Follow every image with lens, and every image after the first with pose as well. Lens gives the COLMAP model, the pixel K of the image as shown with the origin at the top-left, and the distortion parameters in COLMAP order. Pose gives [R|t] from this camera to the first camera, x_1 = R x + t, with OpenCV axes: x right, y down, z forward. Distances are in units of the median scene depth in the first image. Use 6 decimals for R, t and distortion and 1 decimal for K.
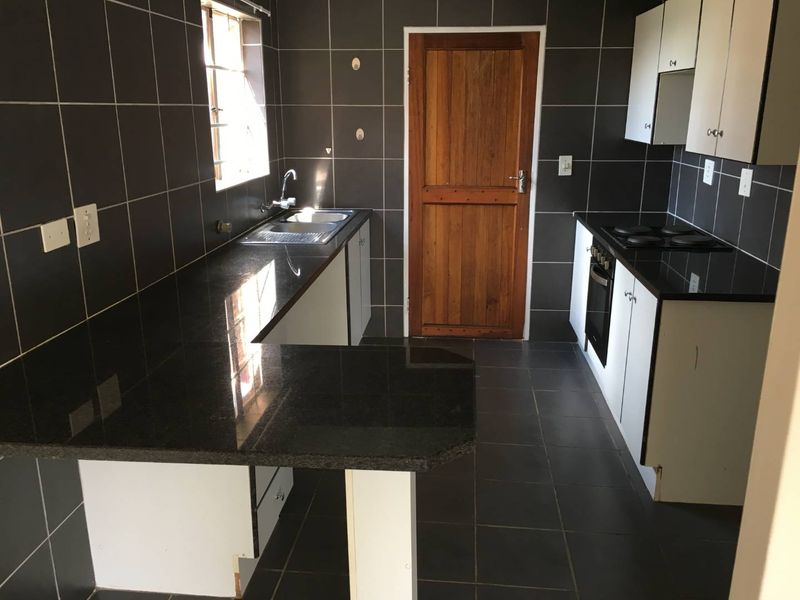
lens RADIAL K [[682.0, 0, 400.0], [0, 682.0, 300.0], [0, 0, 1]] dist [0.033326, -0.005460]
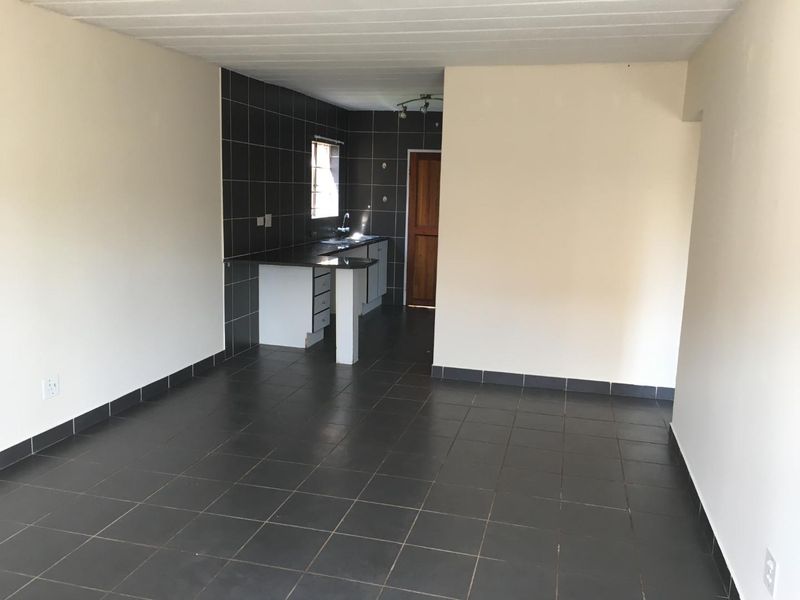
lens RADIAL K [[670.9, 0, 400.0], [0, 670.9, 300.0], [0, 0, 1]] dist [-0.004927, -0.000334]
pose [[0.988412, 0.054088, -0.141835, 0.294783], [-0.069148, 0.992223, -0.103498, 0.264589], [0.135134, 0.112106, 0.984465, -0.945046]]
